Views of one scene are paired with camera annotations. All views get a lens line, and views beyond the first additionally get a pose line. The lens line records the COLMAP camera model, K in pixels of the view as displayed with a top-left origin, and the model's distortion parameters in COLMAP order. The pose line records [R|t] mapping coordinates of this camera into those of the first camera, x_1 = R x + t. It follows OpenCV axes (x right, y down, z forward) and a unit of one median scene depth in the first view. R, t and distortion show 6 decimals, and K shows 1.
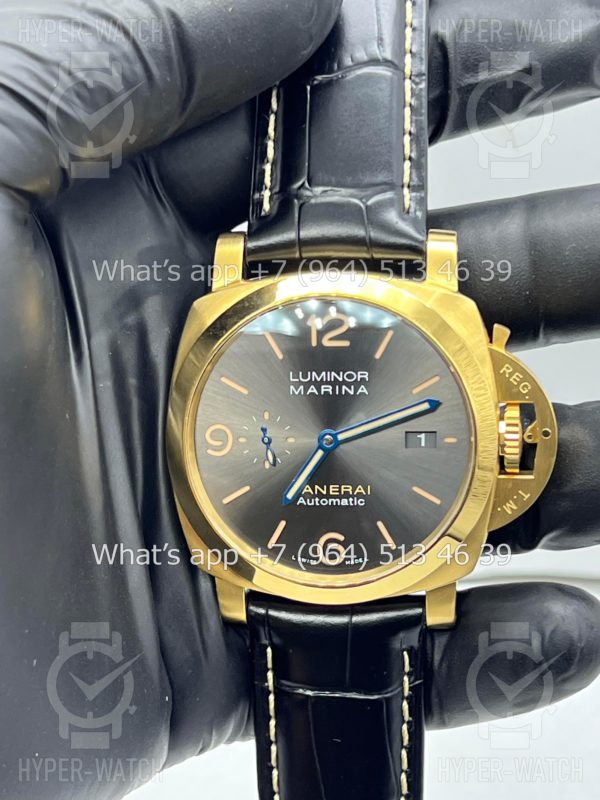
lens RADIAL K [[1908.7, 0, 300.0], [0, 1908.7, 400.0], [0, 0, 1]] dist [0.226850, 0.102620]
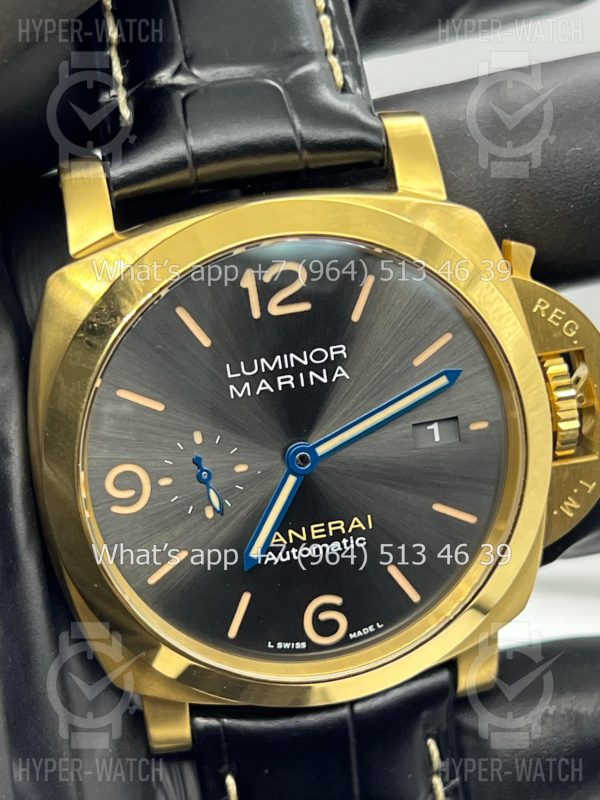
lens RADIAL K [[1908.7, 0, 300.0], [0, 1908.7, 400.0], [0, 0, 1]] dist [0.226850, 0.102620]
pose [[0.948431, -0.175326, 0.264083, -0.152059], [0.158563, 0.983796, 0.083681, -0.052413], [-0.274476, -0.037492, 0.960863, 0.379078]]
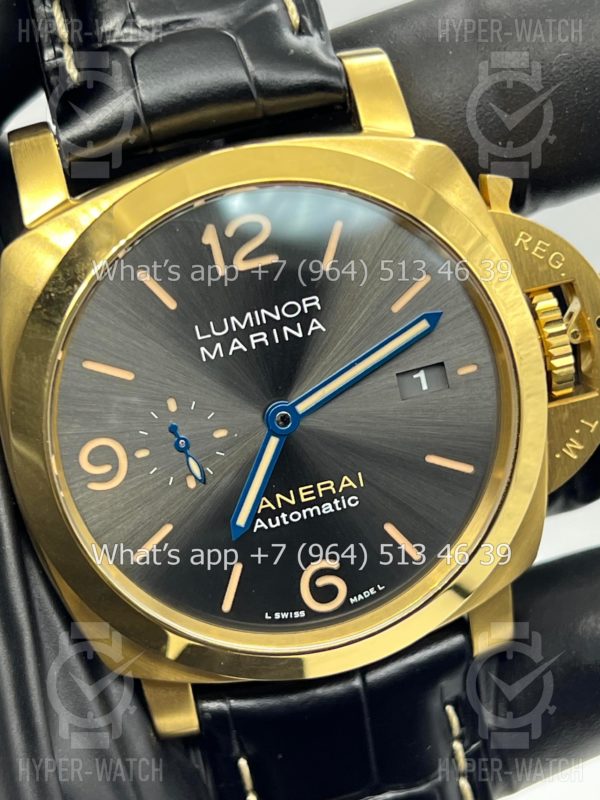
lens RADIAL K [[1908.7, 0, 300.0], [0, 1908.7, 400.0], [0, 0, 1]] dist [0.226850, 0.102620]
pose [[0.942631, -0.249992, 0.221248, -0.114155], [0.241236, 0.968206, 0.066201, -0.024070], [-0.230764, -0.009030, 0.972968, 0.397461]]
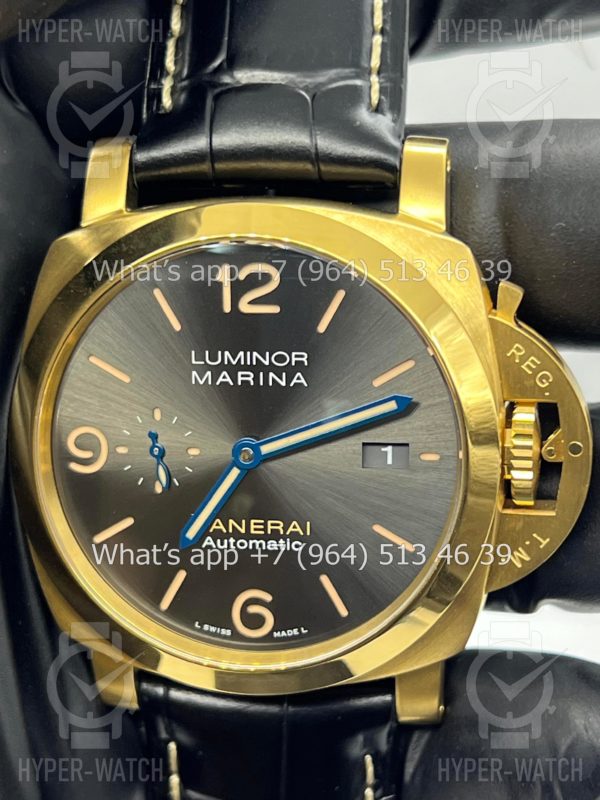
lens RADIAL K [[1908.7, 0, 300.0], [0, 1908.7, 400.0], [0, 0, 1]] dist [0.226850, 0.102620]
pose [[0.998850, 0.011906, -0.046448, 0.063754], [-0.009308, 0.998401, 0.055748, -0.034999], [0.047038, -0.055252, 0.997364, 0.334907]]
